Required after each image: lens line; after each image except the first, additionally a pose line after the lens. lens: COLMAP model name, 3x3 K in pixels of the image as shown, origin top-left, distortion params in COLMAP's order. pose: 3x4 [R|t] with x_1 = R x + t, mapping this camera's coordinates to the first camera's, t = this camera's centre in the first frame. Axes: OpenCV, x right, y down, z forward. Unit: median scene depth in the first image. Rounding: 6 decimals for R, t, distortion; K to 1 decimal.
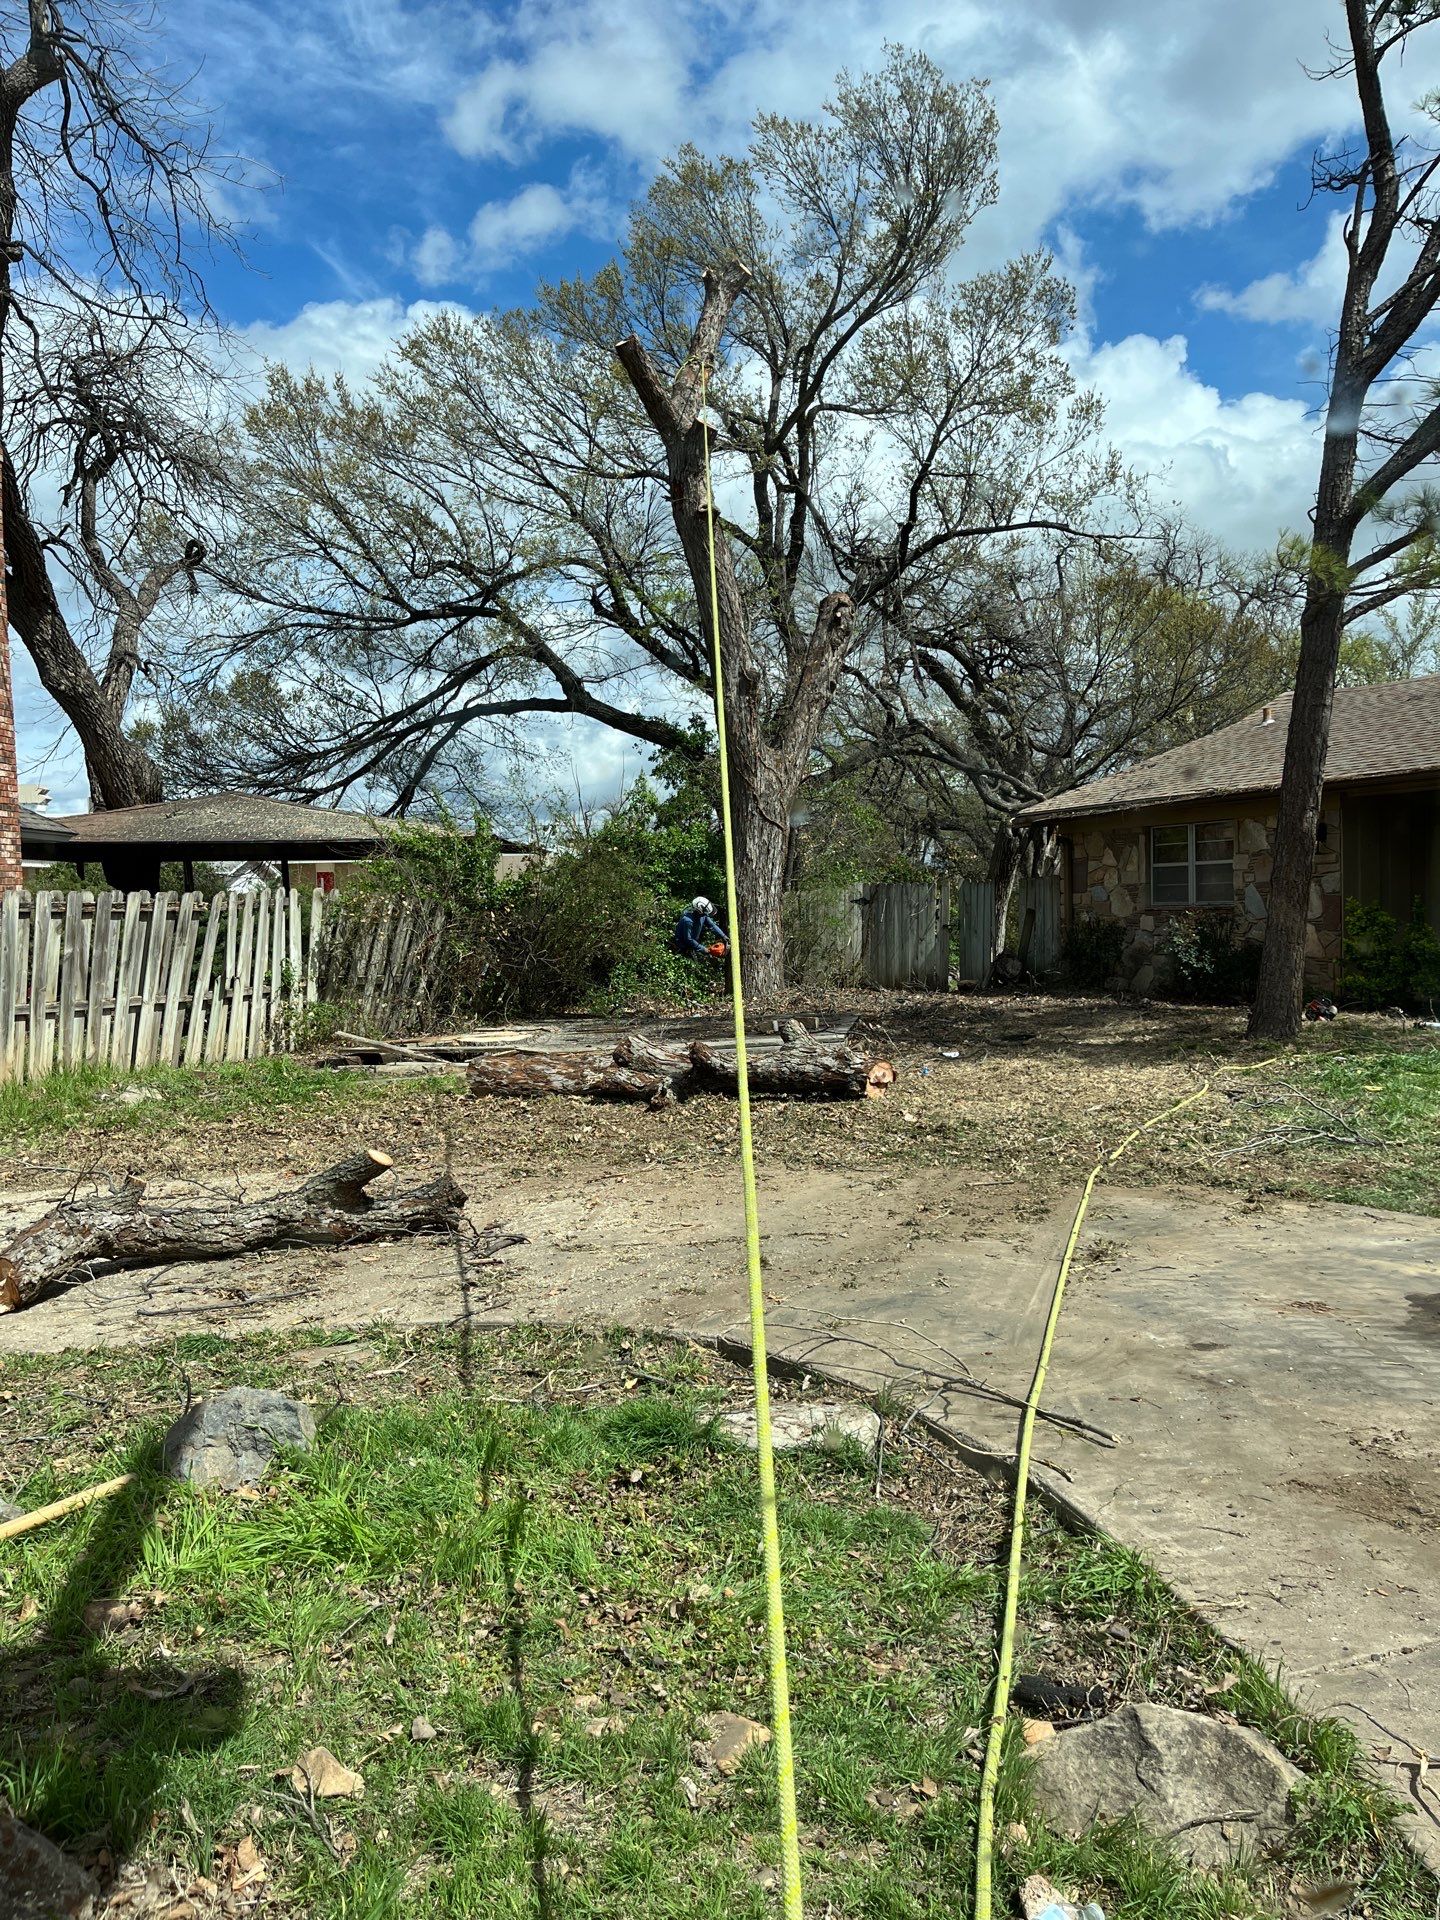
lens RADIAL K [[1444.8, 0, 707.1], [0, 1444.8, 964.9], [0, 0, 1]] dist [0.057553, -0.079020]
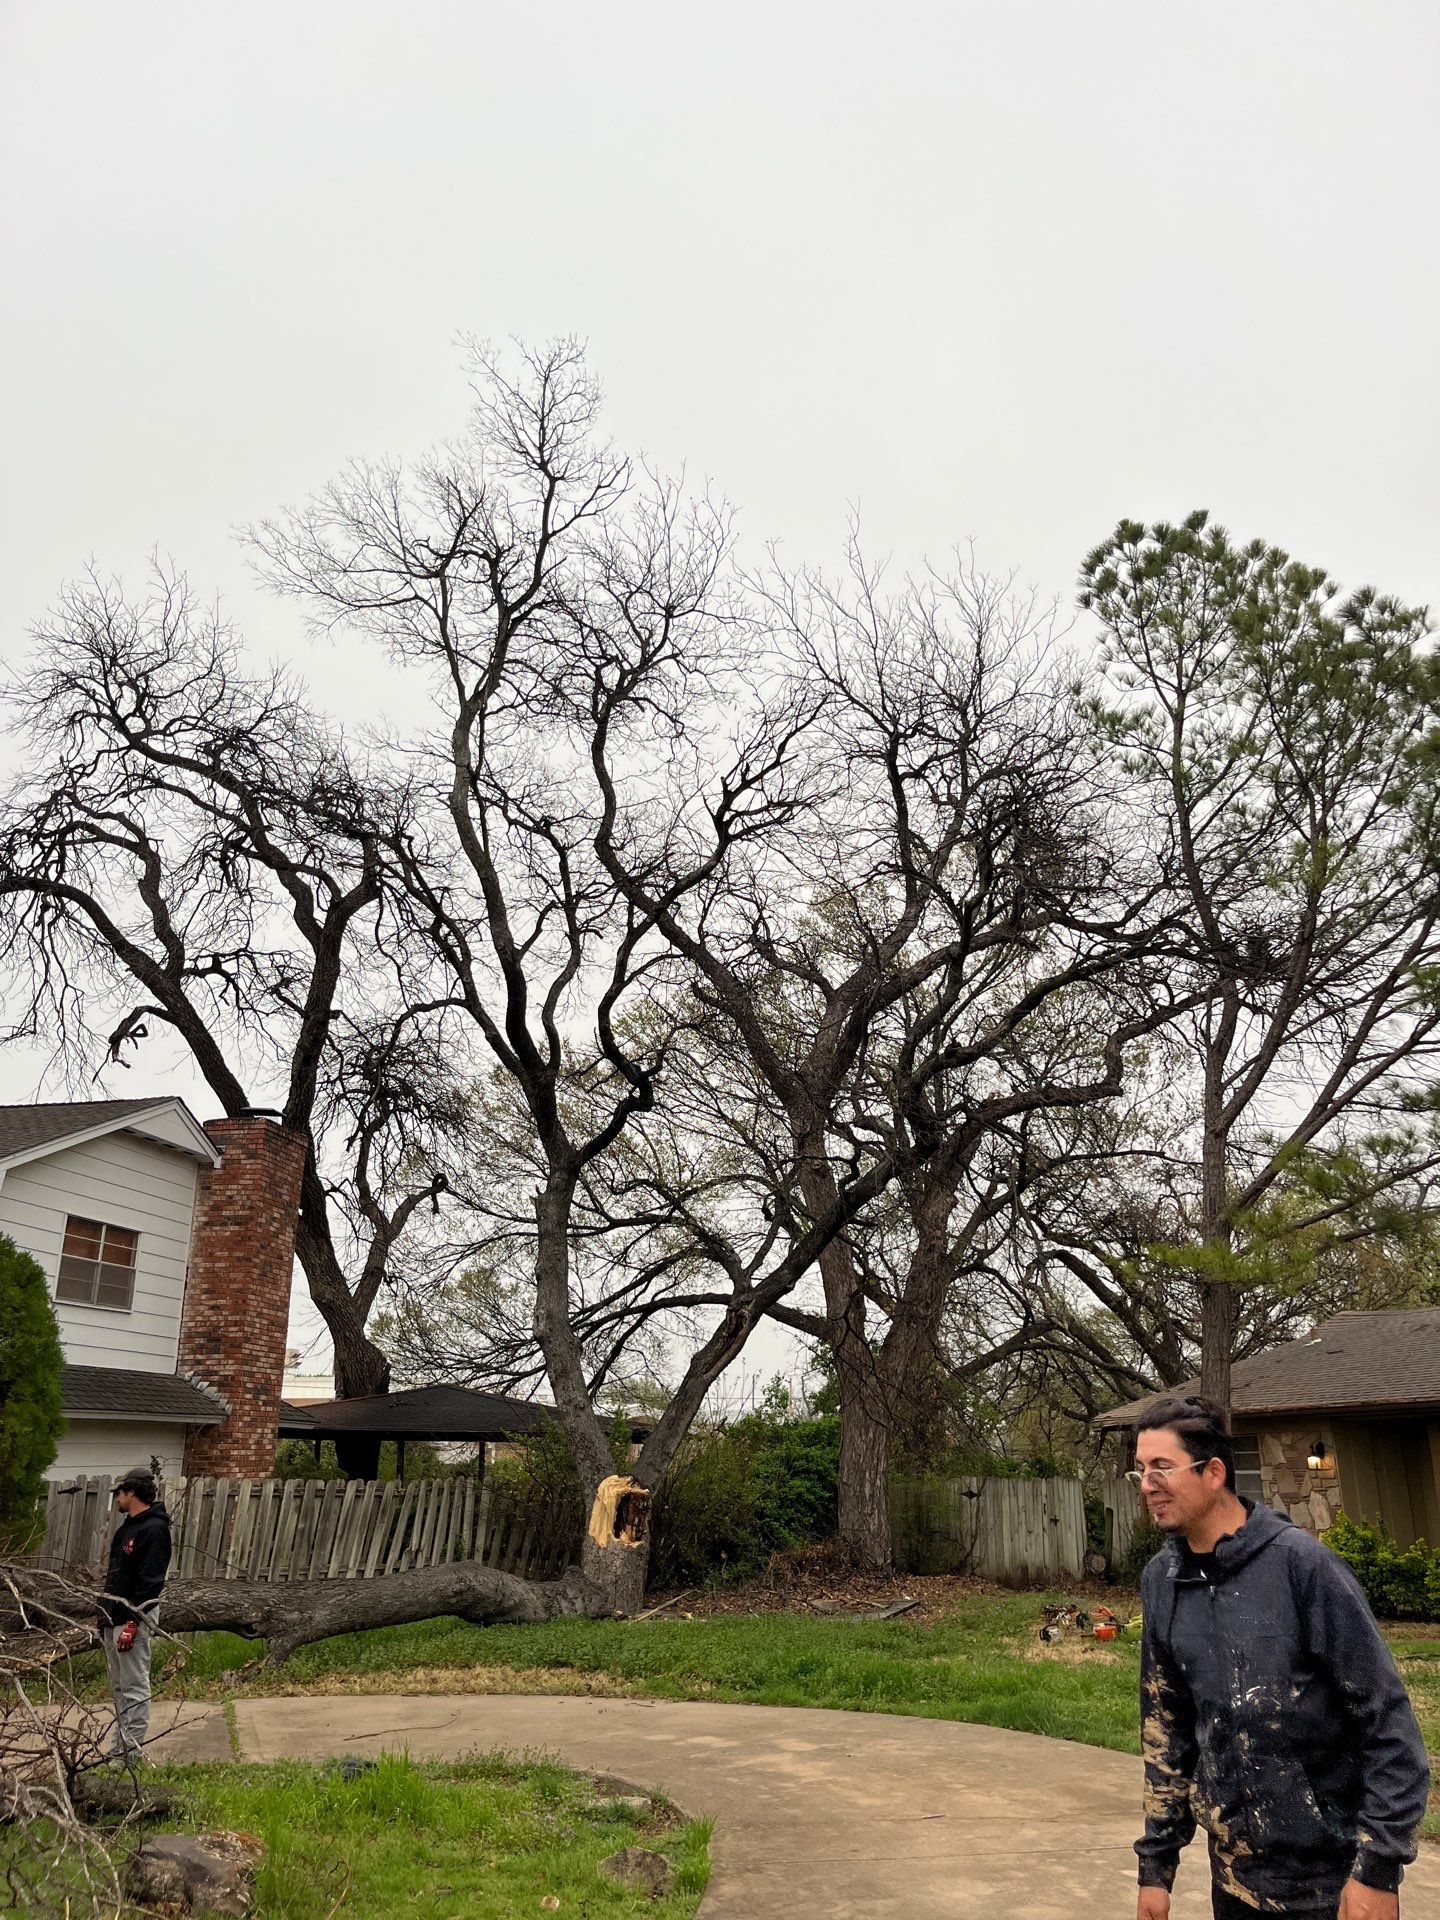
lens RADIAL K [[1442.7, 0, 724.9], [0, 1442.7, 969.5], [0, 0, 1]] dist [0.053439, -0.065496]
pose [[0.989292, -0.021822, -0.144311, 0.109682], [-0.032762, 0.930325, -0.365270, -0.005945], [0.142228, 0.366087, 0.919648, -0.262493]]
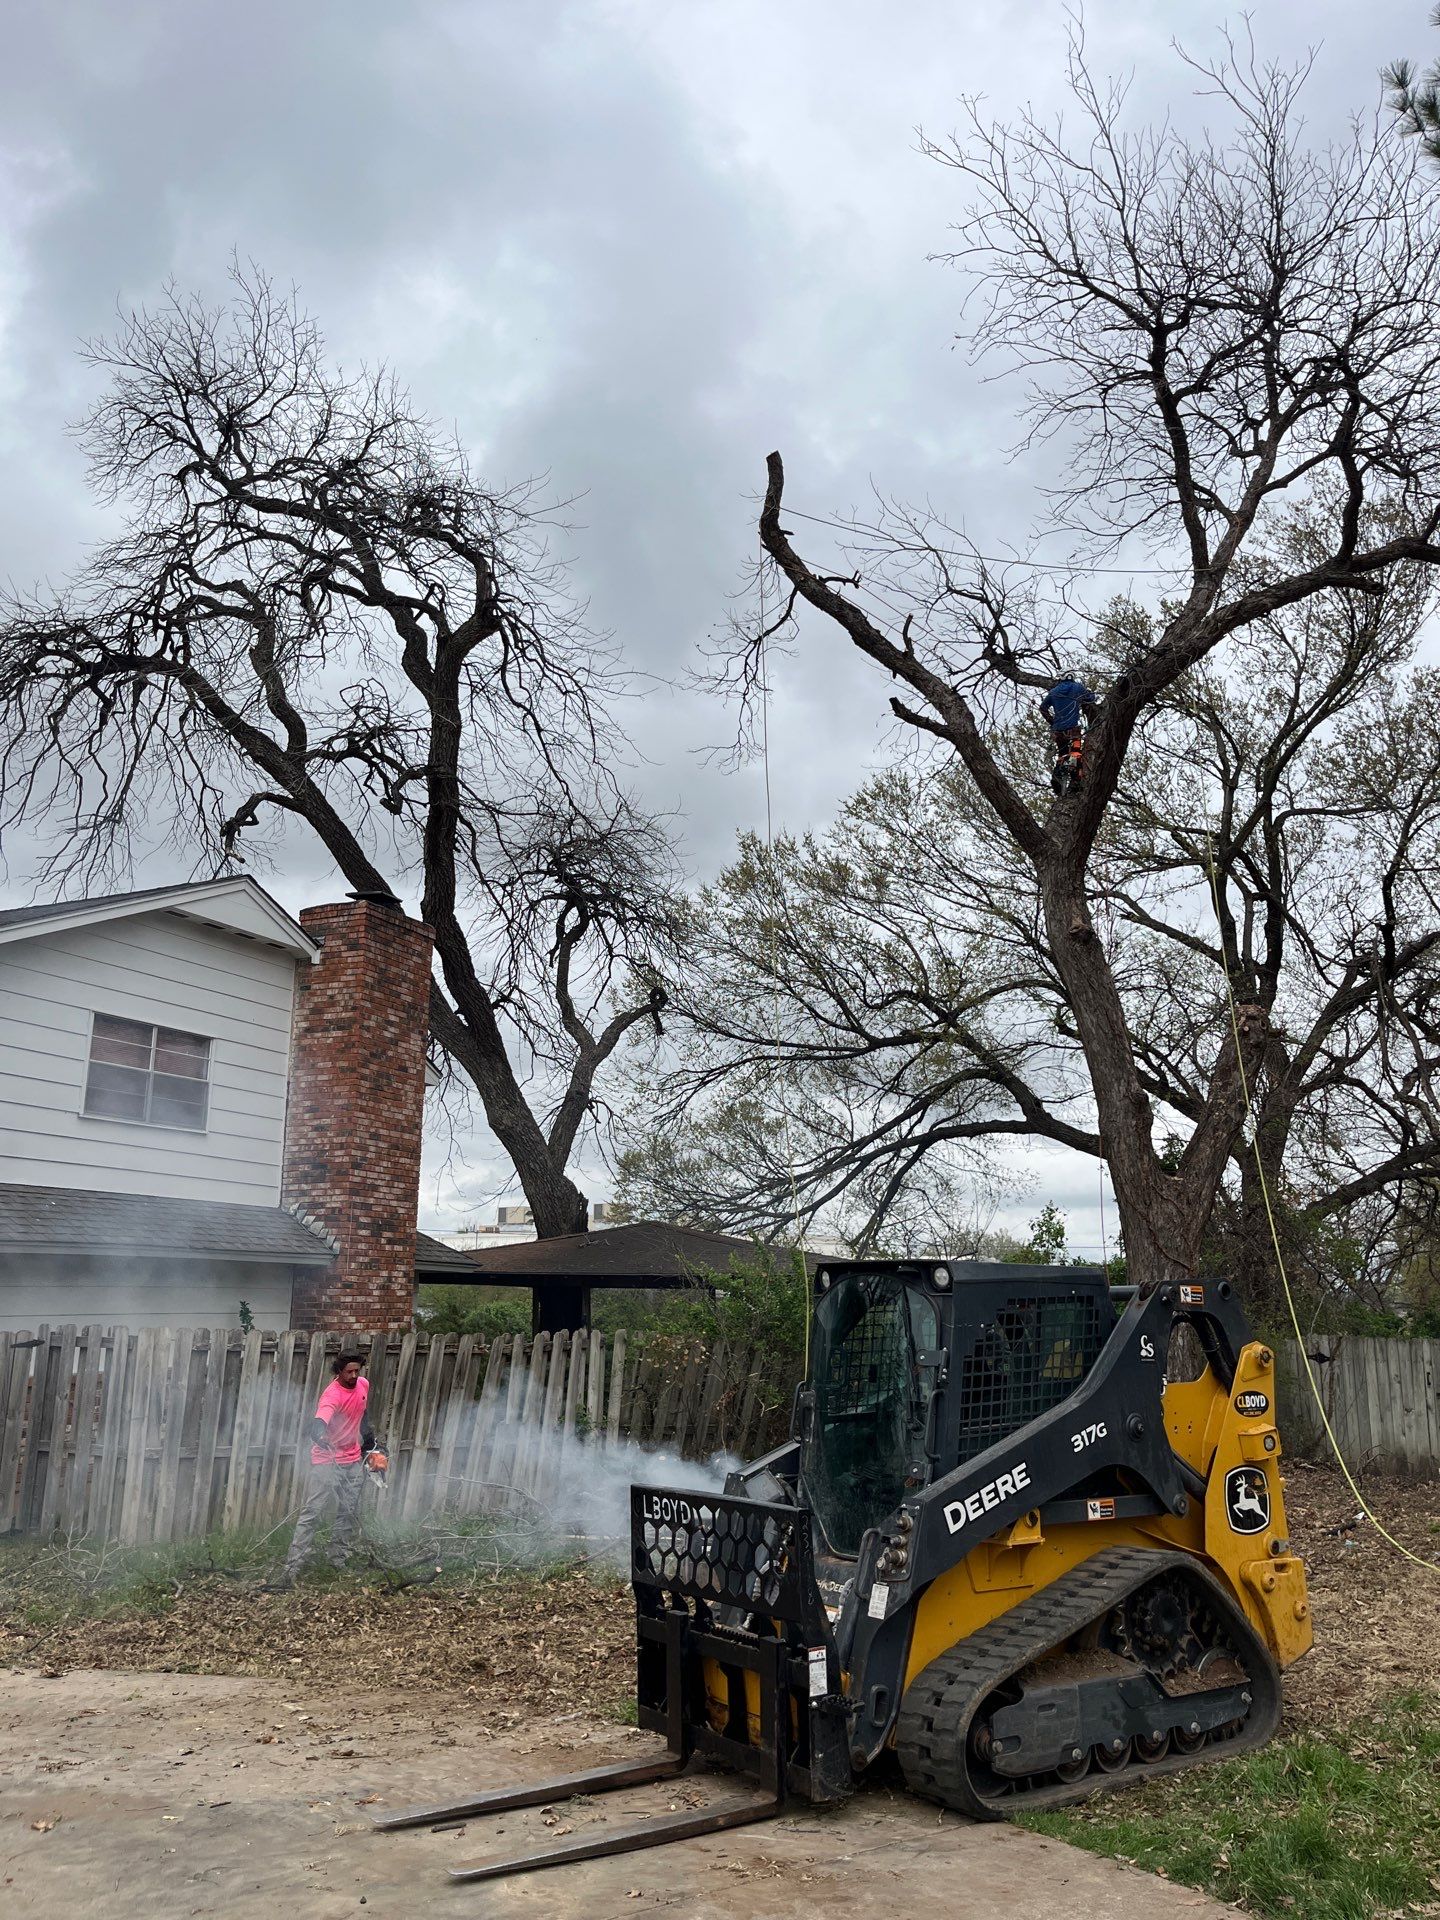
lens RADIAL K [[1434.4, 0, 721.3], [0, 1434.4, 946.7], [0, 0, 1]] dist [0.087035, -0.163442]
pose [[0.922238, -0.067560, -0.380675, 0.149466], [-0.046435, 0.958132, -0.282537, -0.022889], [0.383825, 0.278243, 0.880488, 0.071571]]
